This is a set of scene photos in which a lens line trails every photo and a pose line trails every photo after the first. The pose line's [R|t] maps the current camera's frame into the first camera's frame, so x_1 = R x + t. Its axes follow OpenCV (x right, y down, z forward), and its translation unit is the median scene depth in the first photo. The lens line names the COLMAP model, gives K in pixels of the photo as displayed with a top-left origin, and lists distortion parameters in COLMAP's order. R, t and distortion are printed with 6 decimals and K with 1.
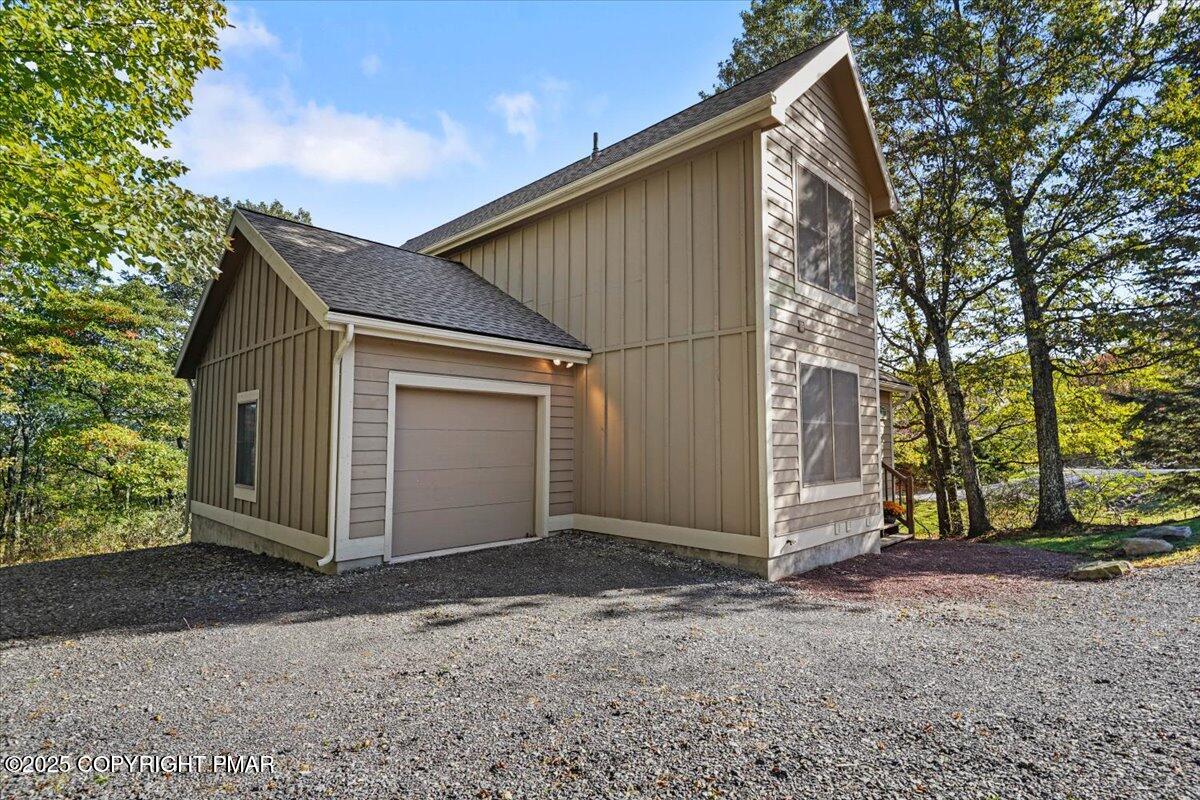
lens RADIAL K [[610.5, 0, 596.9], [0, 610.5, 391.9], [0, 0, 1]] dist [0.006236, 0.001148]
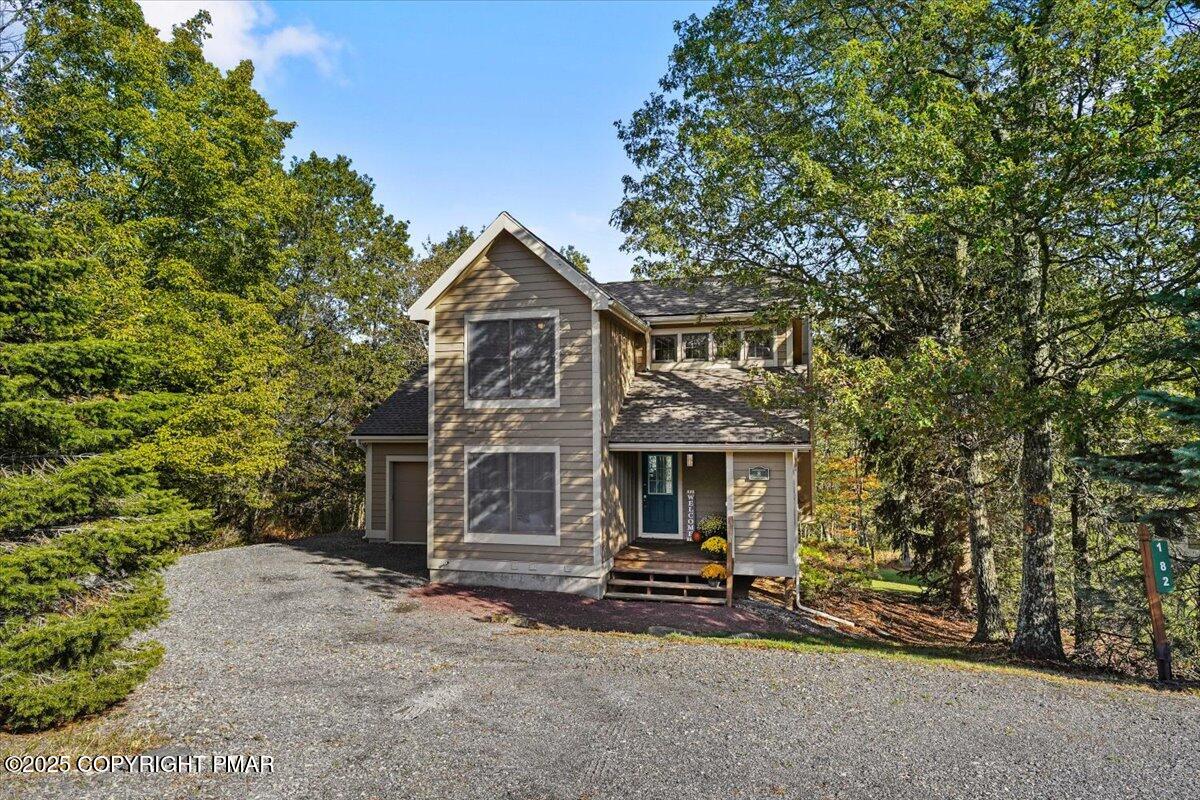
lens RADIAL K [[610.5, 0, 596.9], [0, 610.5, 391.9], [0, 0, 1]] dist [0.006236, 0.001148]
pose [[0.498743, -0.056008, -0.864939, 1.988487], [0.077034, 0.996825, -0.020128, -0.158640], [0.863320, -0.056591, 0.501474, 0.534811]]
